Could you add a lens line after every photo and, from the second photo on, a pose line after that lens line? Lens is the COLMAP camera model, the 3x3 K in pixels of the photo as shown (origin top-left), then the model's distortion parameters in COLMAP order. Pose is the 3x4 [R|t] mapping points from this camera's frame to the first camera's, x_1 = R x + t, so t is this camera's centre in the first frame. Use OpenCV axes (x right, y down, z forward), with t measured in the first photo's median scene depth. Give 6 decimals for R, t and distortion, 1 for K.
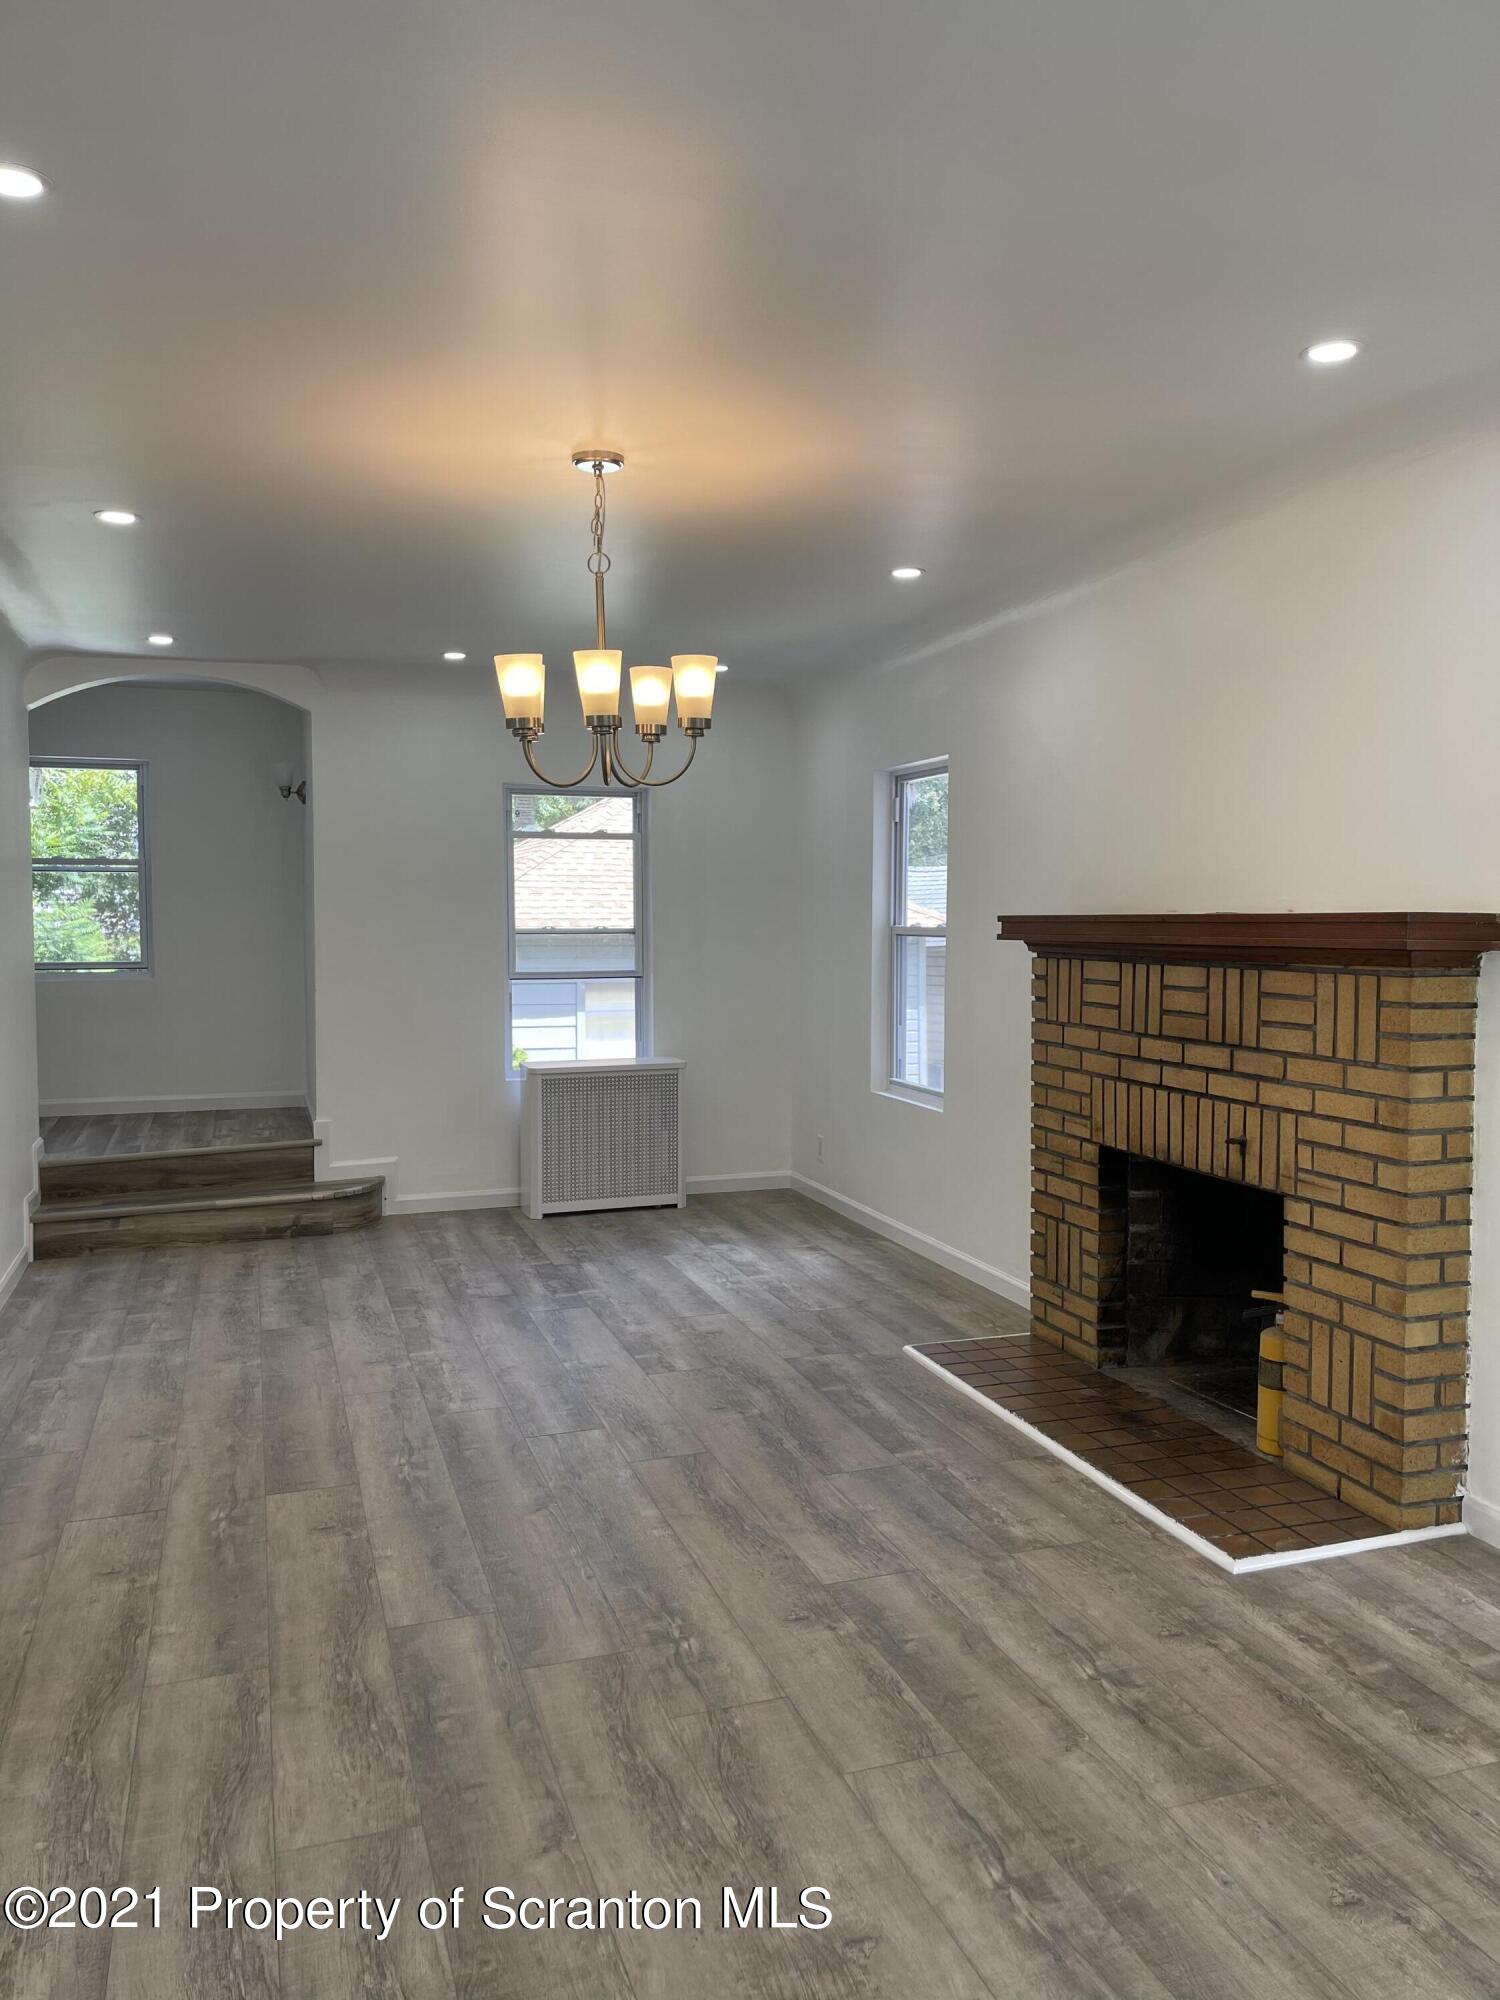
lens RADIAL K [[1483.1, 0, 750.0], [0, 1483.1, 1000.0], [0, 0, 1]] dist [0.076144, -0.108445]
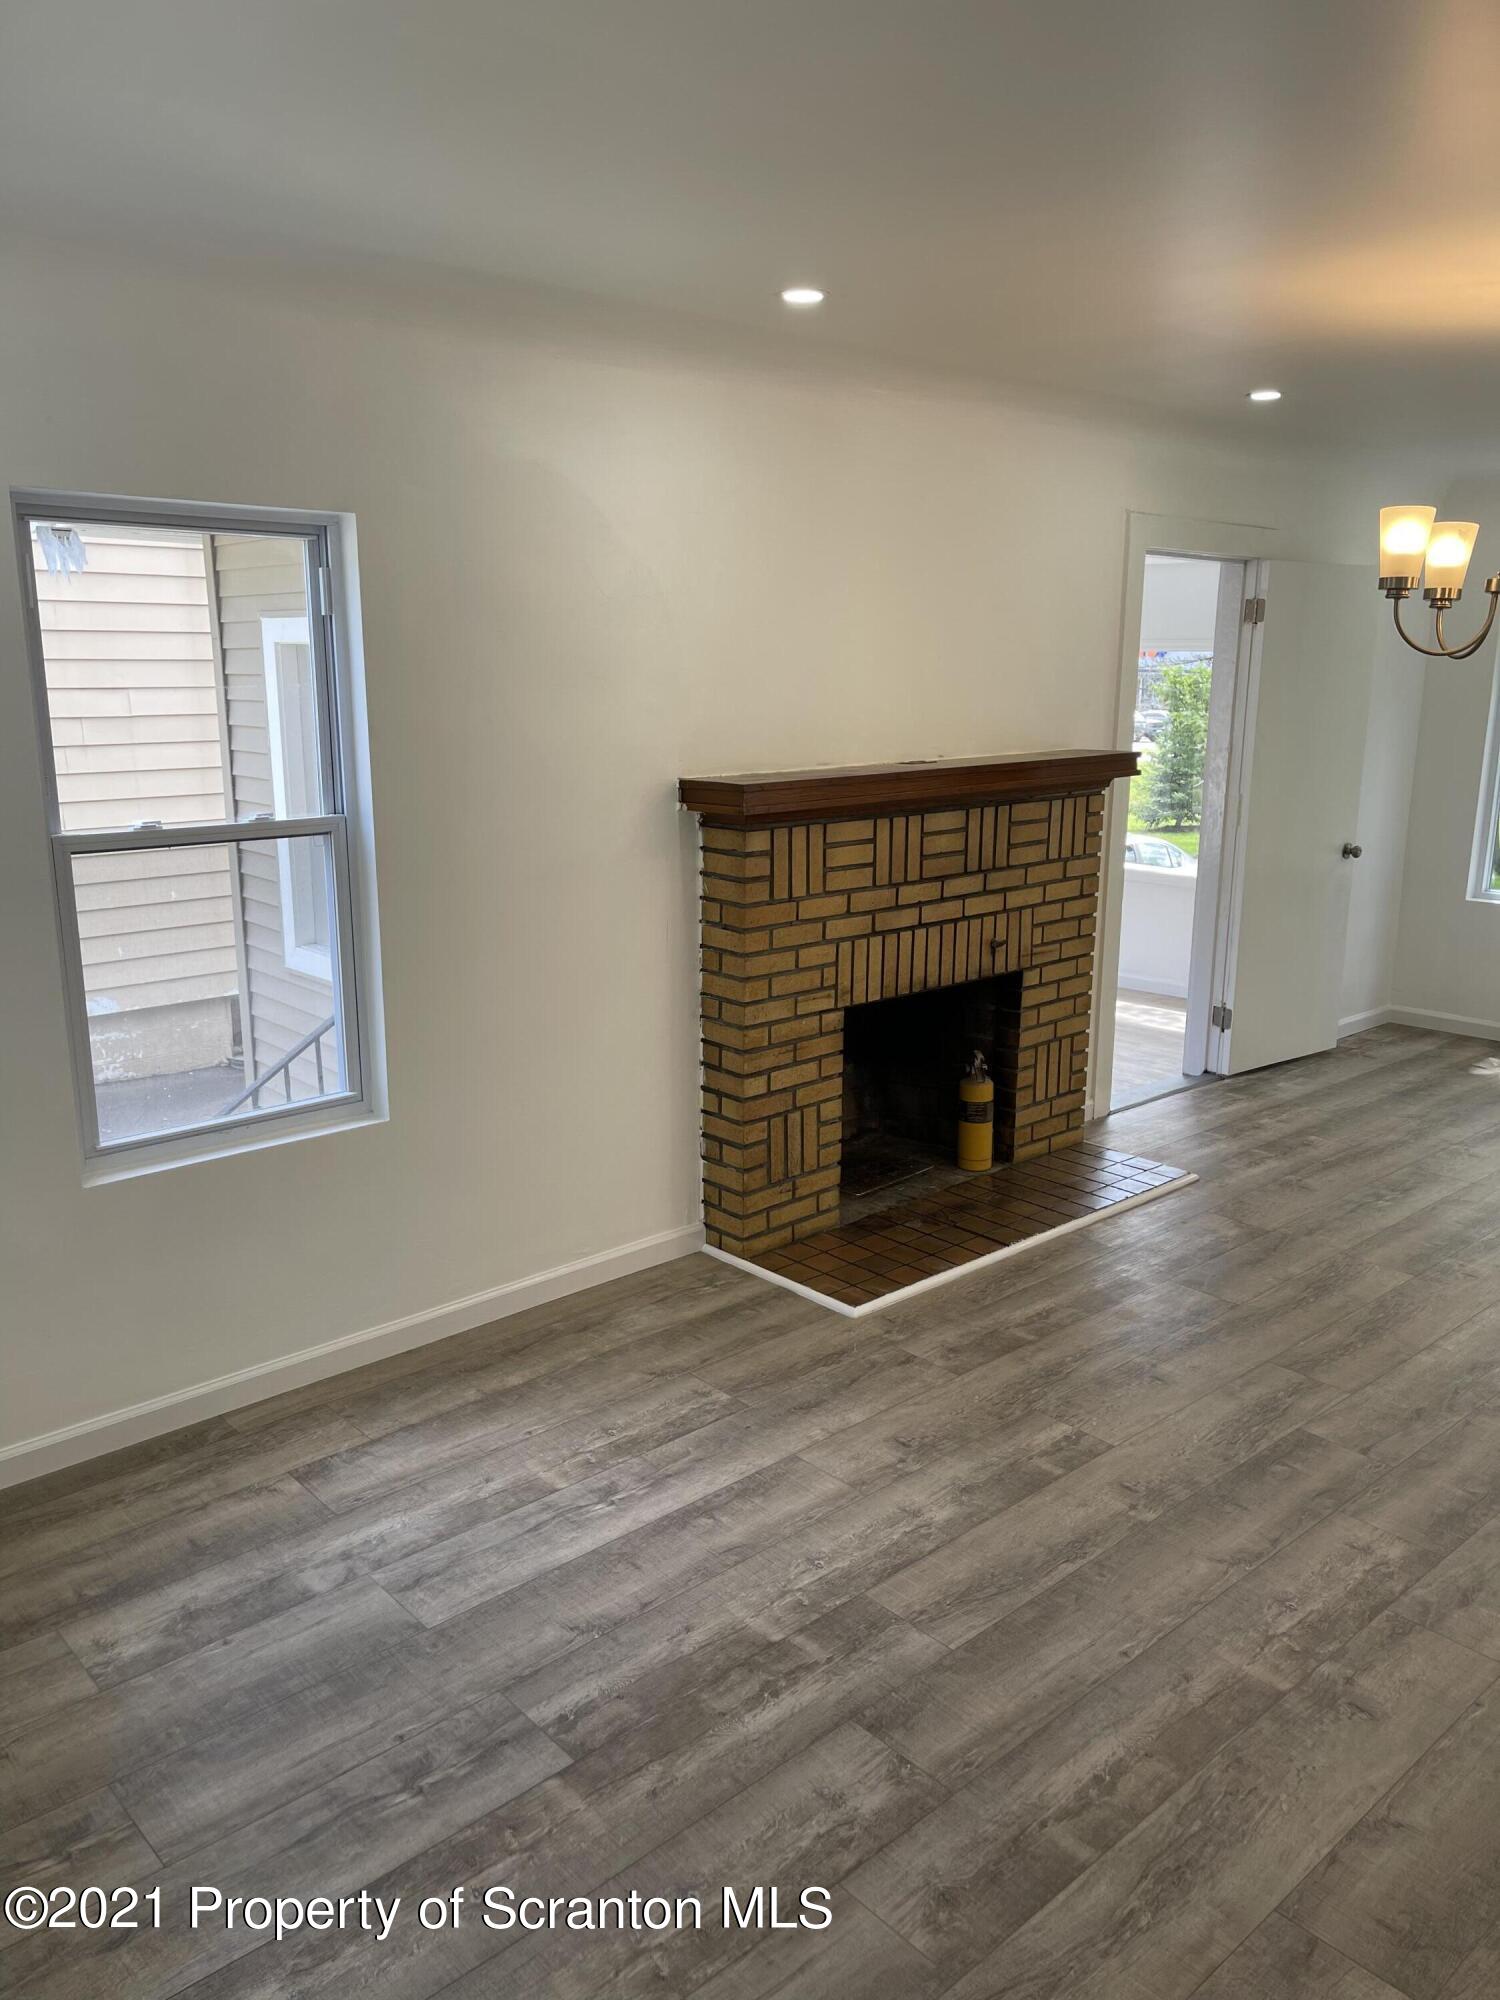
lens RADIAL K [[1483.1, 0, 750.0], [0, 1483.1, 1000.0], [0, 0, 1]] dist [0.076144, -0.108445]
pose [[-0.395247, -0.206810, 0.894991, -0.661386], [0.051736, 0.967767, 0.246475, -0.164127], [-0.917117, 0.143722, -0.371808, 1.522801]]
